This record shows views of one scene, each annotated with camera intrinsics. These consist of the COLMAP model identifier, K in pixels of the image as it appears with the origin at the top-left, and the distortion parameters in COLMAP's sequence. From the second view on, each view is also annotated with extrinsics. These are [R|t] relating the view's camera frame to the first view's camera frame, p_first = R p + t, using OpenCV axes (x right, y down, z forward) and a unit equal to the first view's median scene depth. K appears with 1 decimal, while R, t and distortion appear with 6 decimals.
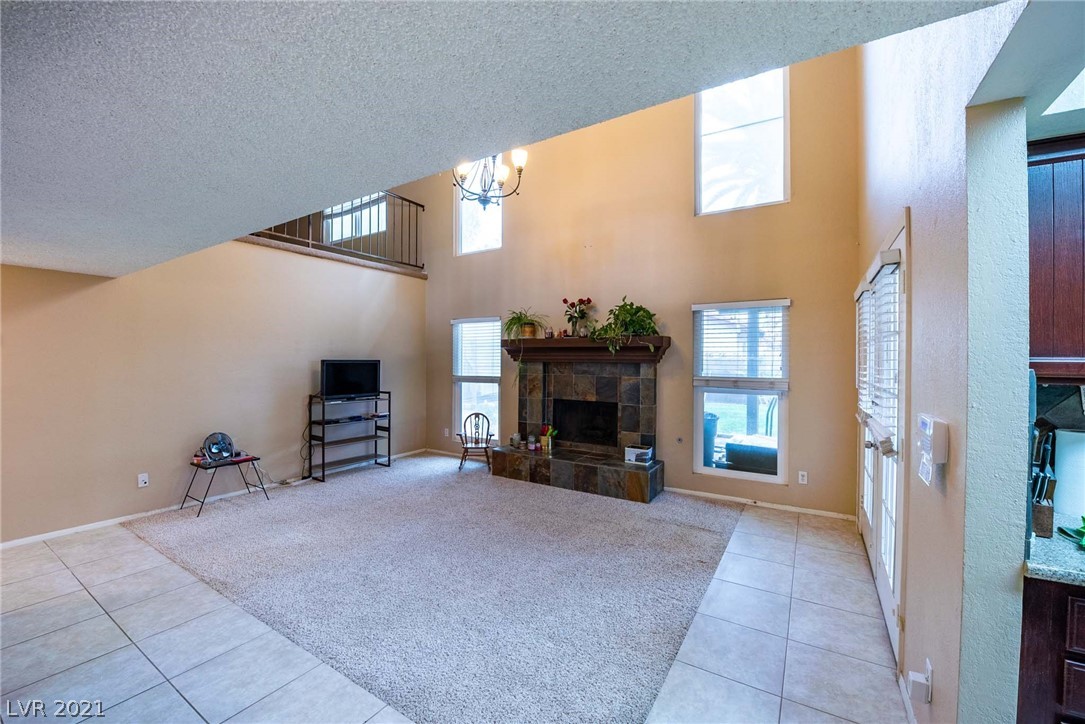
lens RADIAL K [[430.7, 0, 540.7], [0, 430.7, 363.1], [0, 0, 1]] dist [-0.017084, -0.002743]
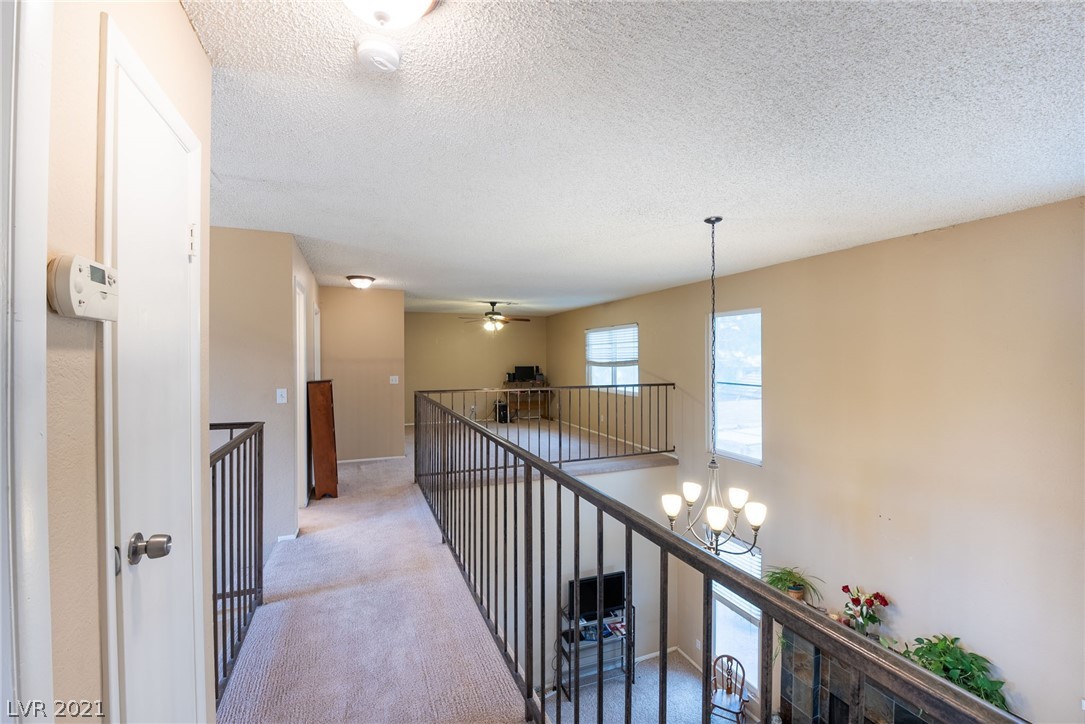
lens RADIAL K [[457.8, 0, 536.3], [0, 457.8, 359.8], [0, 0, 1]] dist [-0.016142, -0.001700]
pose [[0.806657, -0.003789, -0.591008, 0.089472], [0.000788, 0.999985, -0.005334, -0.543123], [0.591020, 0.003837, 0.806648, 0.044938]]
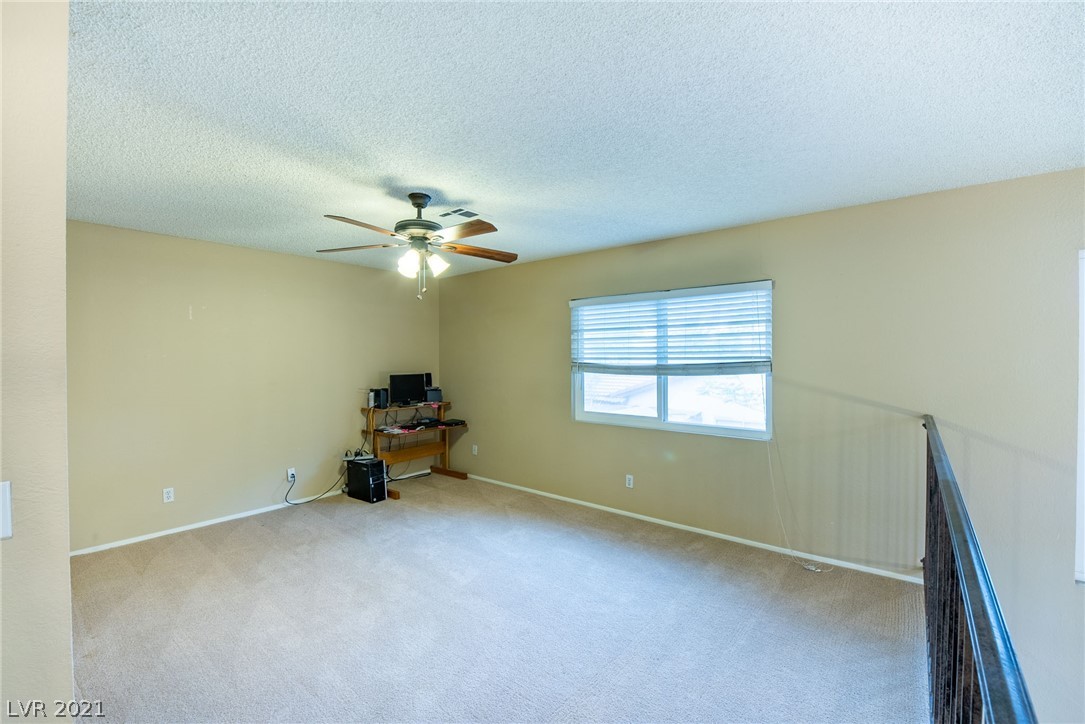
lens RADIAL K [[457.8, 0, 548.4], [0, 457.8, 358.2], [0, 0, 1]] dist [-0.016142, -0.001700]
pose [[0.993878, -0.008272, -0.110169, -0.758782], [0.007960, 0.999963, -0.003270, -0.554538], [0.110192, 0.002373, 0.993908, 0.717649]]
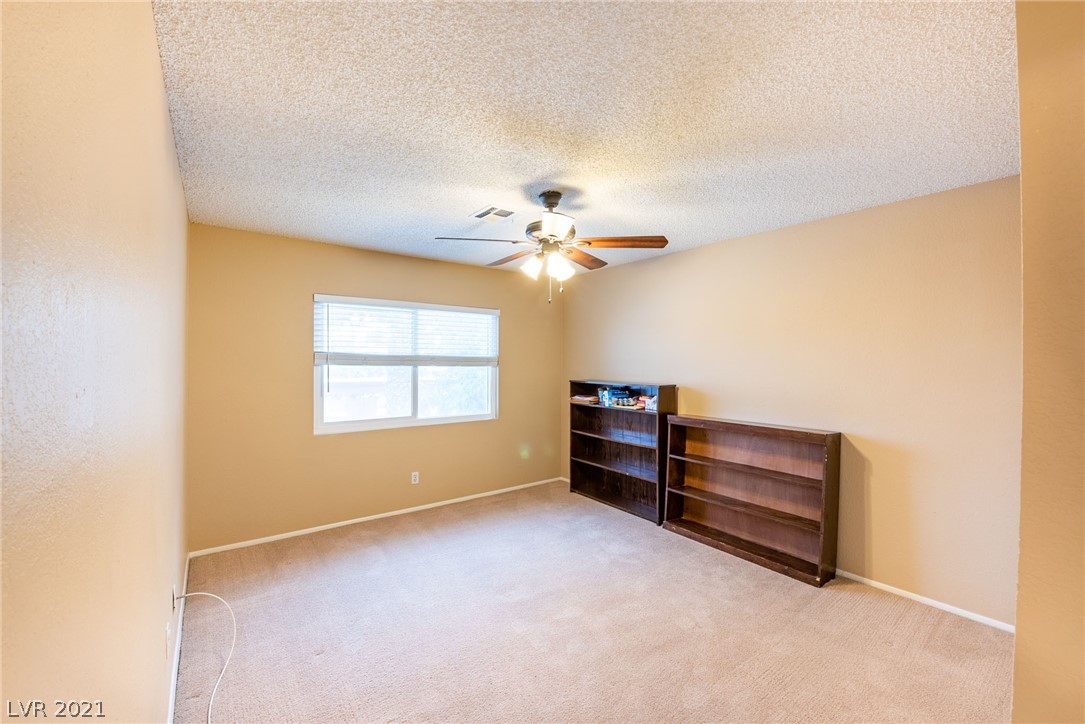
lens RADIAL K [[430.7, 0, 541.8], [0, 430.7, 364.9], [0, 0, 1]] dist [-0.017084, -0.002743]
pose [[0.336369, -0.008996, 0.941687, -1.341202], [0.003359, 0.999959, 0.008353, -0.556419], [-0.941724, 0.000354, 0.336386, 1.014733]]
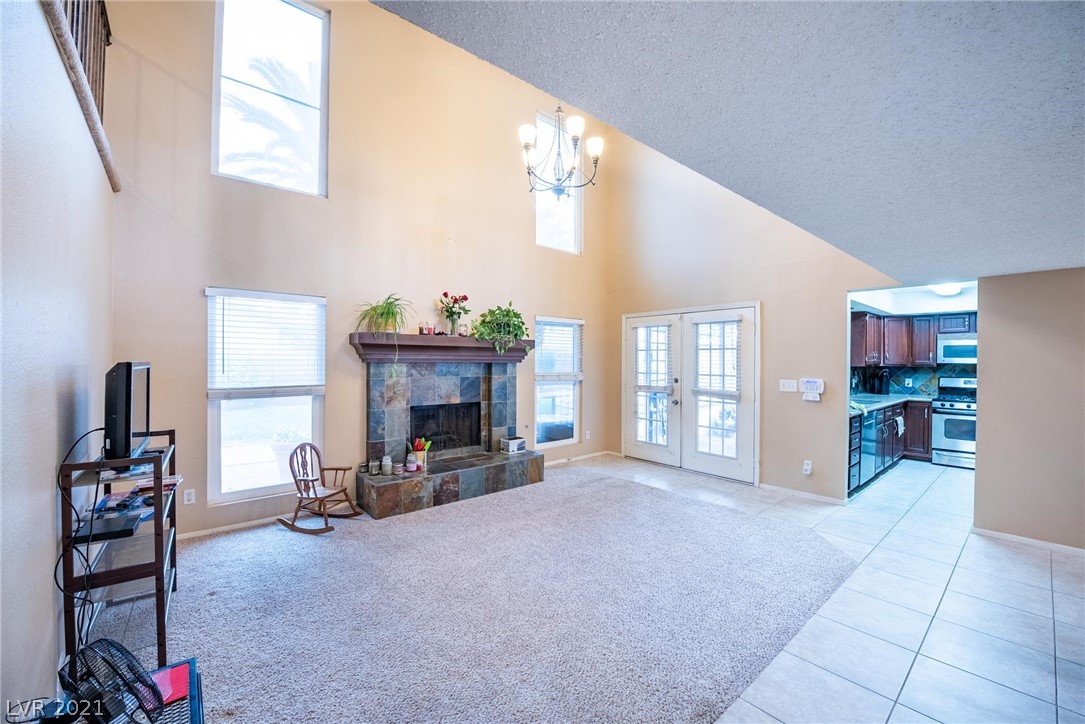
lens RADIAL K [[430.7, 0, 542.2], [0, 430.7, 361.1], [0, 0, 1]] dist [-0.017084, -0.002743]
pose [[0.298569, -0.006071, 0.954369, -0.746063], [0.004131, 0.999979, 0.005069, -0.009444], [-0.954379, 0.002429, 0.298588, 0.542893]]
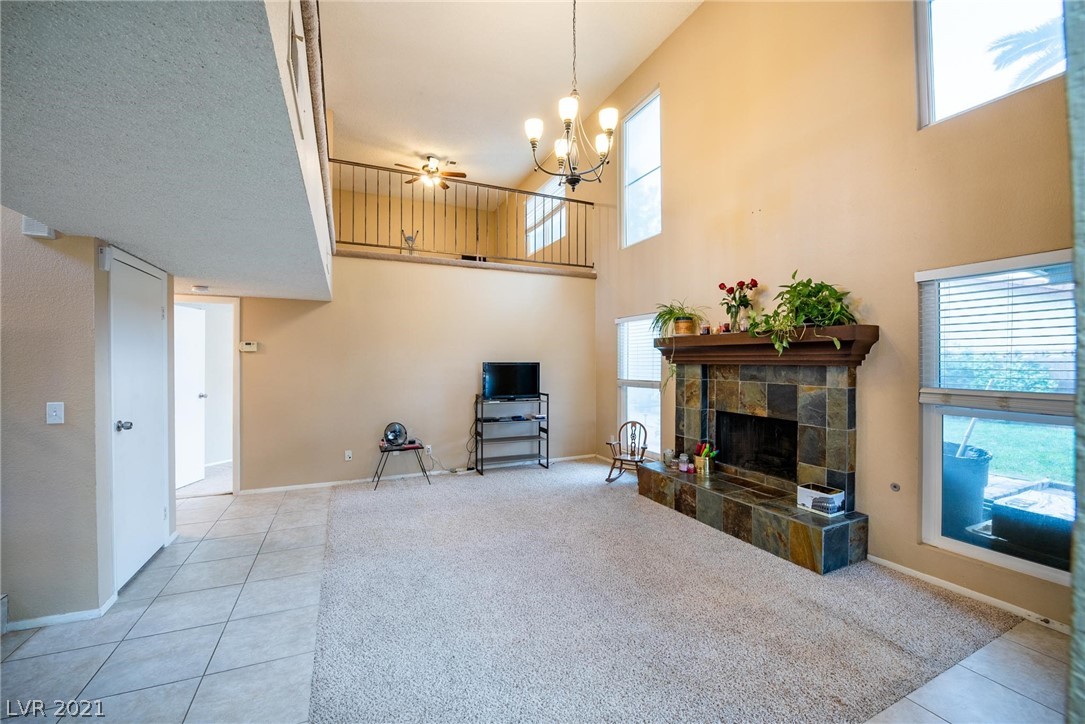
lens RADIAL K [[430.7, 0, 540.4], [0, 430.7, 362.3], [0, 0, 1]] dist [-0.017084, -0.002743]
pose [[0.834978, -0.002811, -0.550276, 0.210410], [-0.000968, 0.999978, -0.006577, -0.000872], [0.550283, 0.006024, 0.834957, 0.168028]]
